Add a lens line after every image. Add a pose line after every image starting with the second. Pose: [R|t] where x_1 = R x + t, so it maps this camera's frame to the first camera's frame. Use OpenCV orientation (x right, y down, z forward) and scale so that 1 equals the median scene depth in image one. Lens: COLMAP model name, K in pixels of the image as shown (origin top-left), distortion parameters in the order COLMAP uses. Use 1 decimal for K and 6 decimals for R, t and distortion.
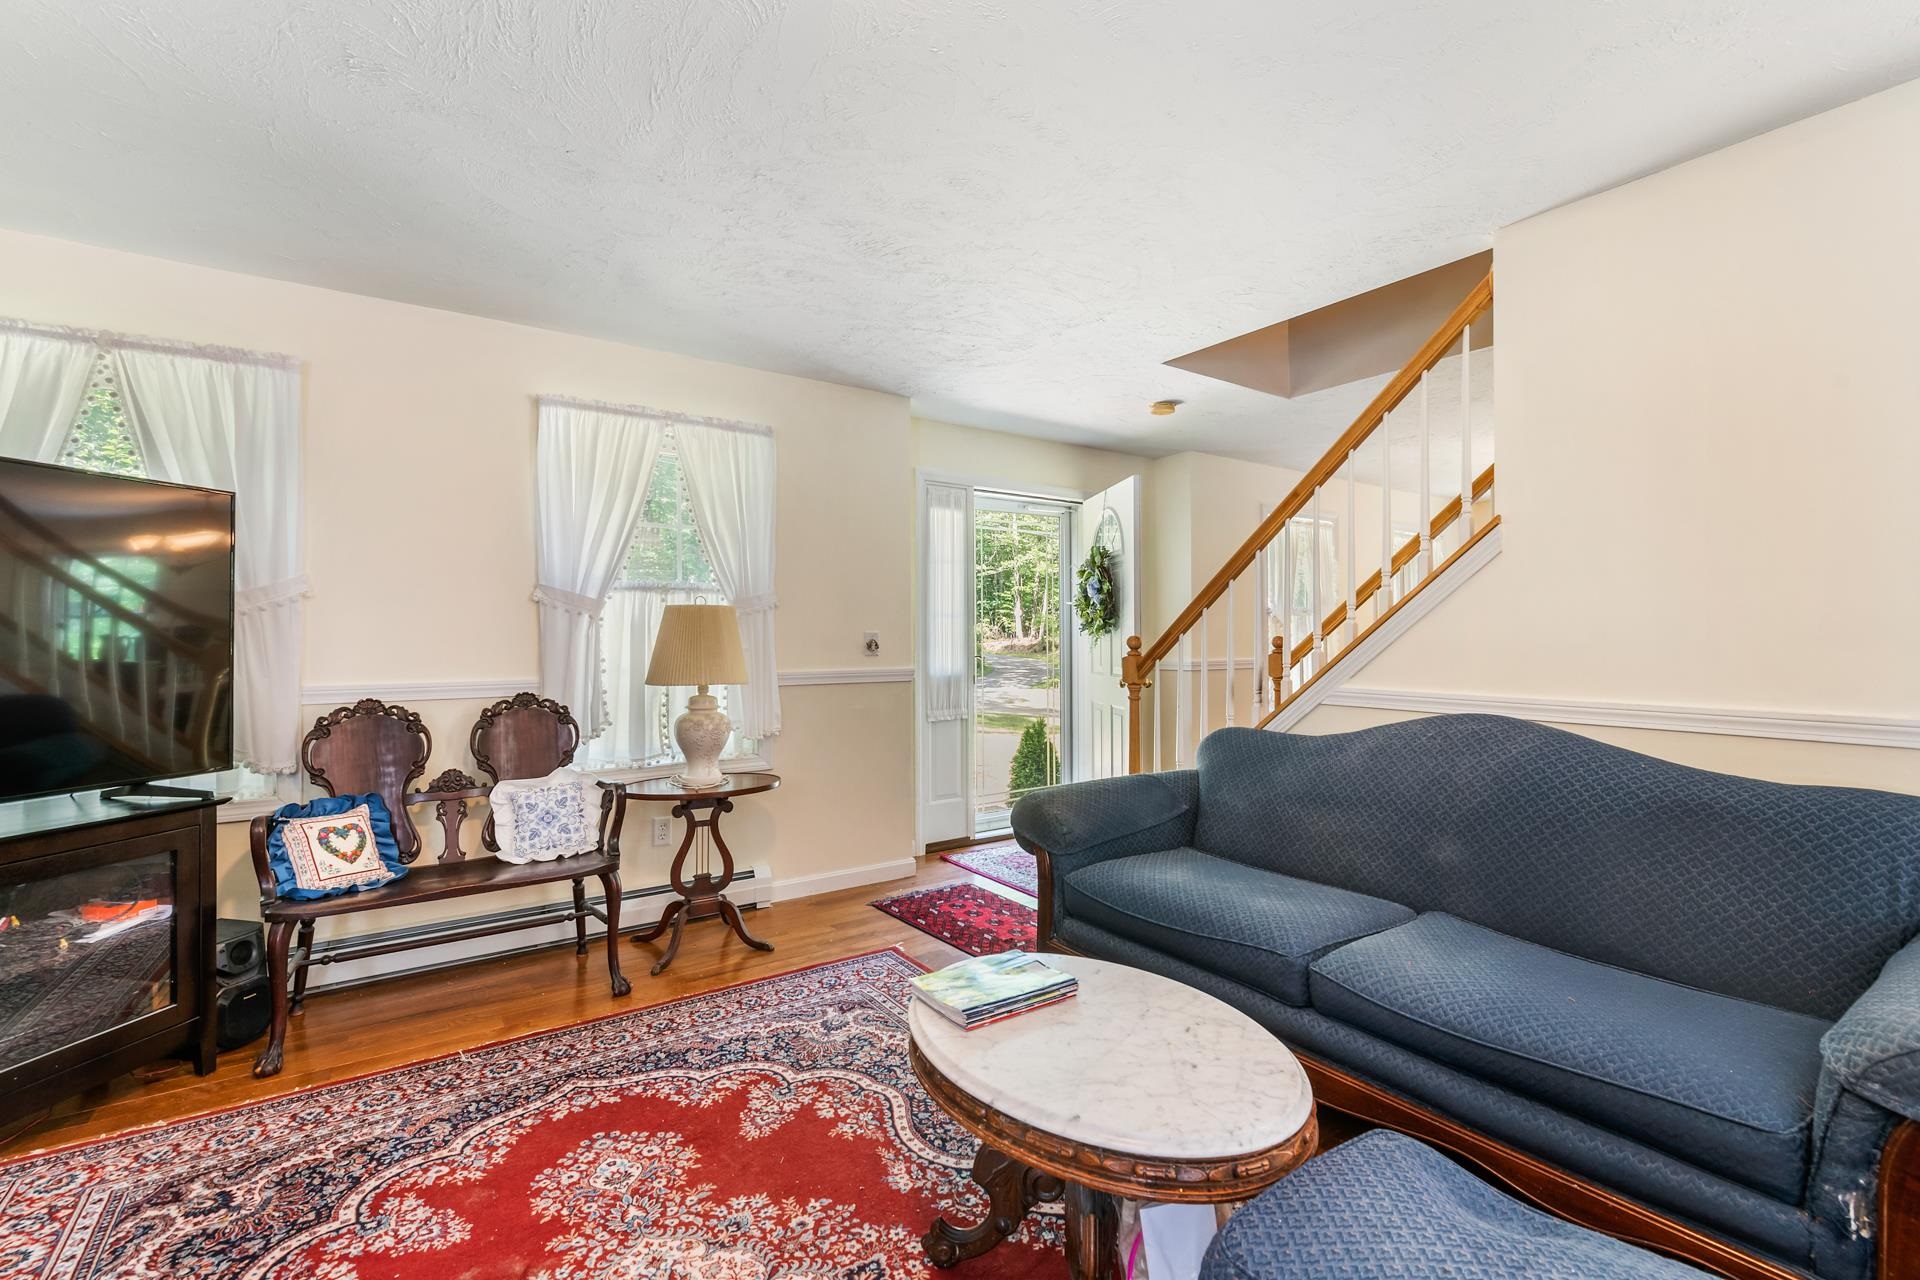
lens RADIAL K [[850.6, 0, 978.6], [0, 850.6, 631.0], [0, 0, 1]] dist [-0.001778, -0.001731]
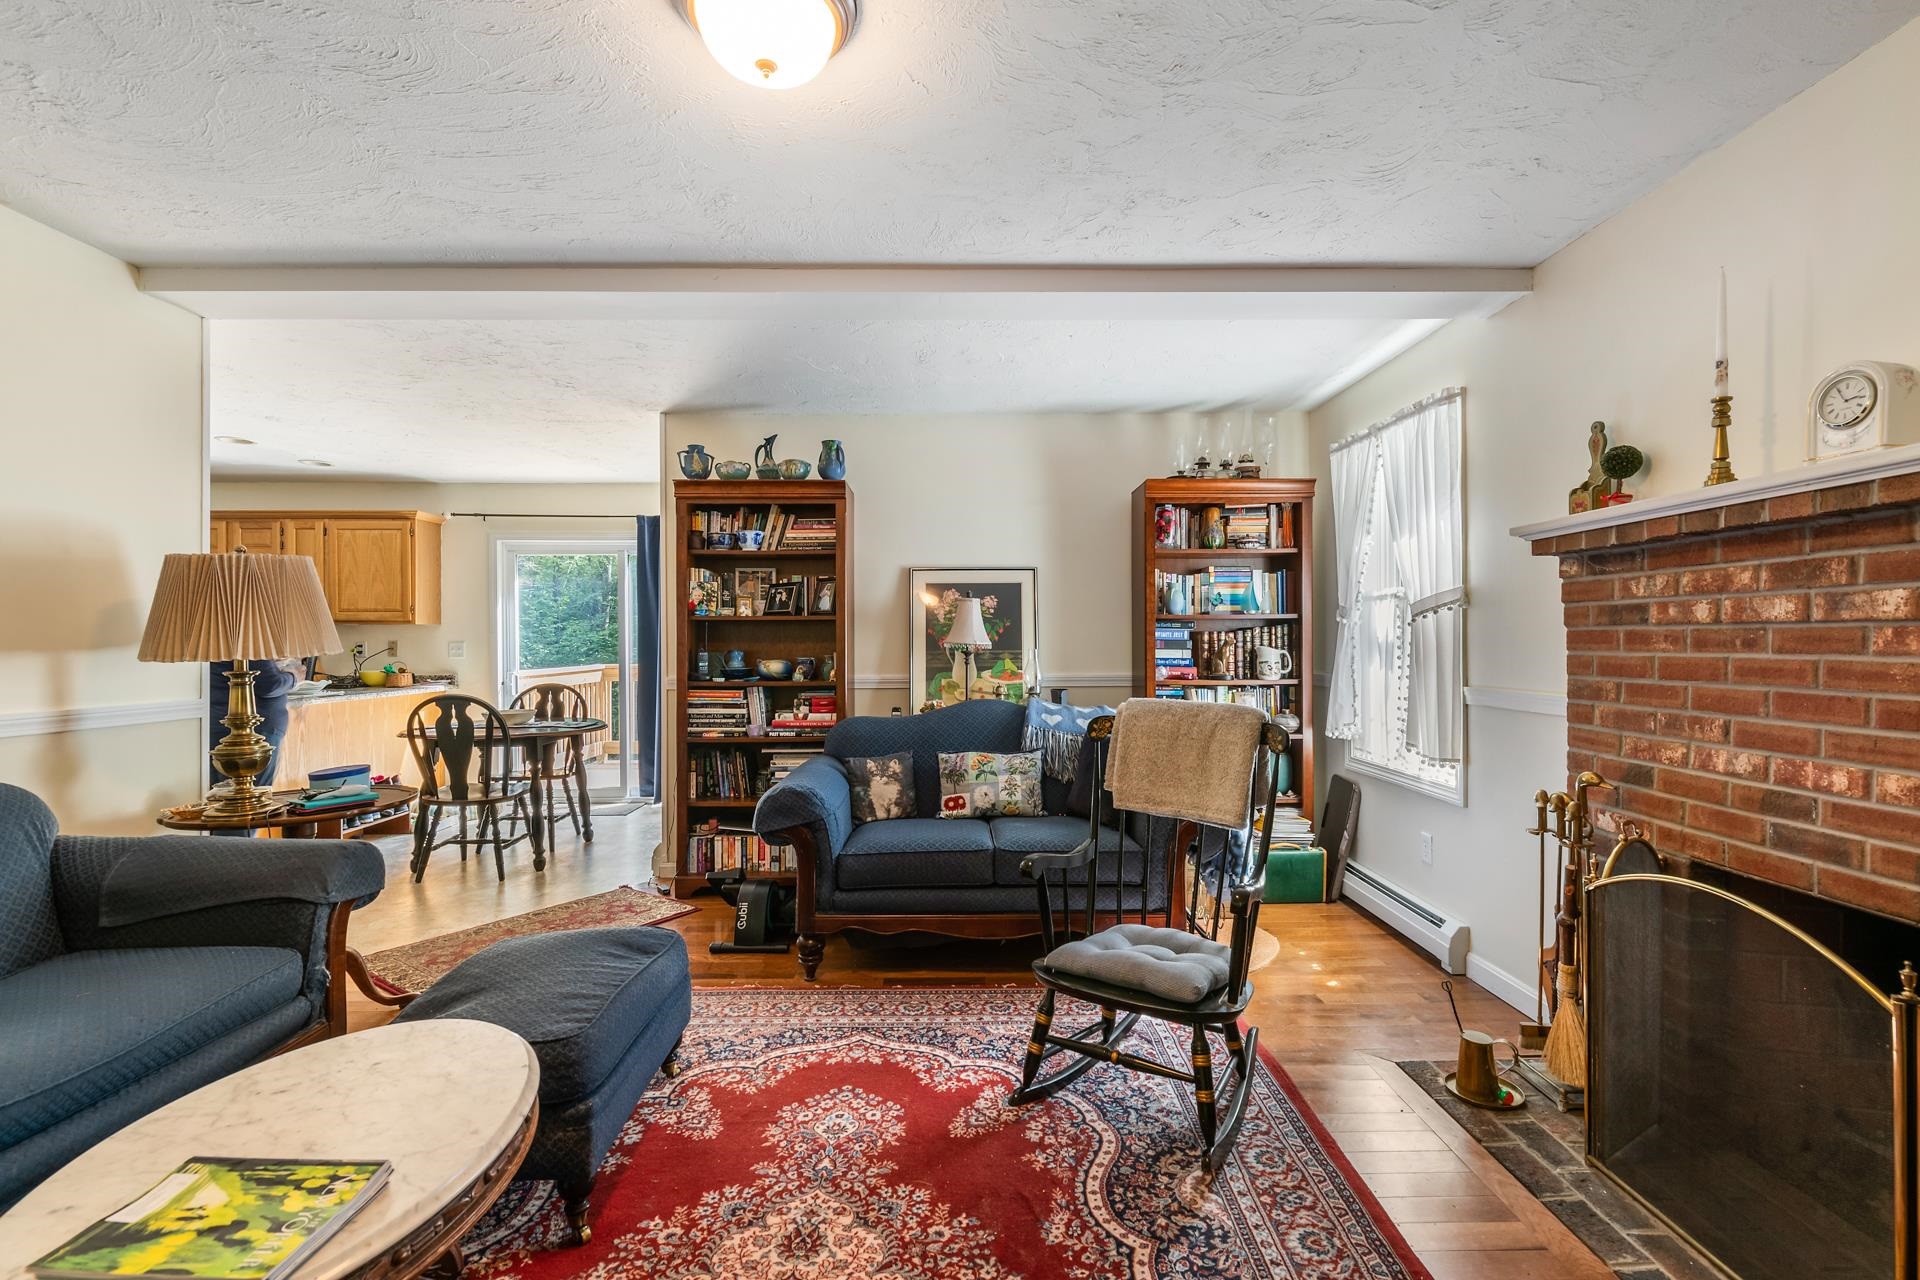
lens RADIAL K [[843.3, 0, 972.7], [0, 843.3, 638.9], [0, 0, 1]] dist [0.008928, -0.006707]
pose [[-0.822417, 0.006561, 0.568847, -0.424252], [0.001961, 0.999960, -0.008698, 0.002956], [-0.568881, -0.006038, -0.822397, 0.654716]]
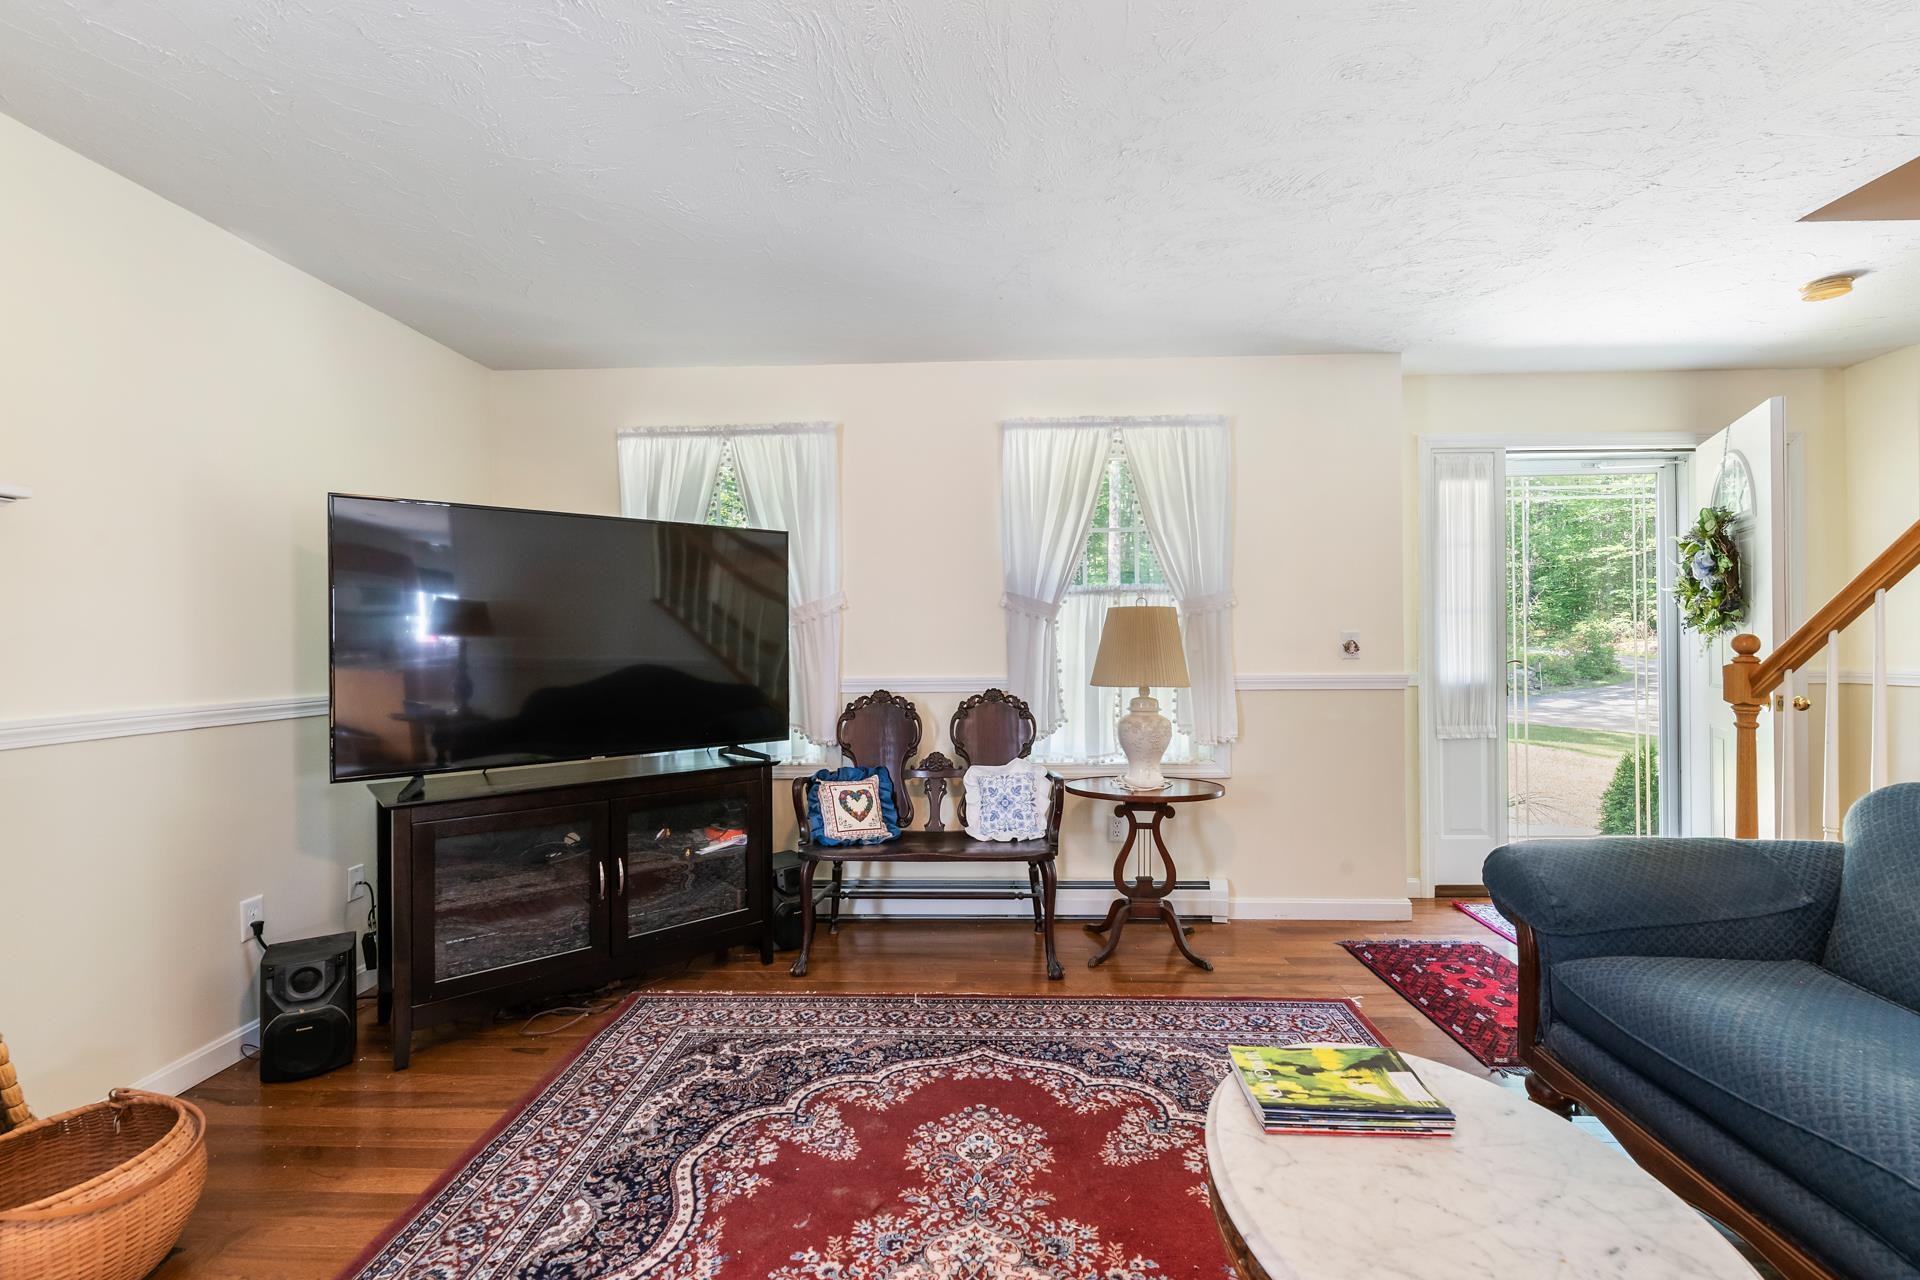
lens RADIAL K [[843.3, 0, 972.7], [0, 843.3, 638.9], [0, 0, 1]] dist [0.008928, -0.006707]
pose [[0.792535, -0.003887, -0.609814, 0.125876], [0.009251, 0.999941, 0.005649, 0.000097], [0.609756, -0.010119, 0.792525, 0.102514]]
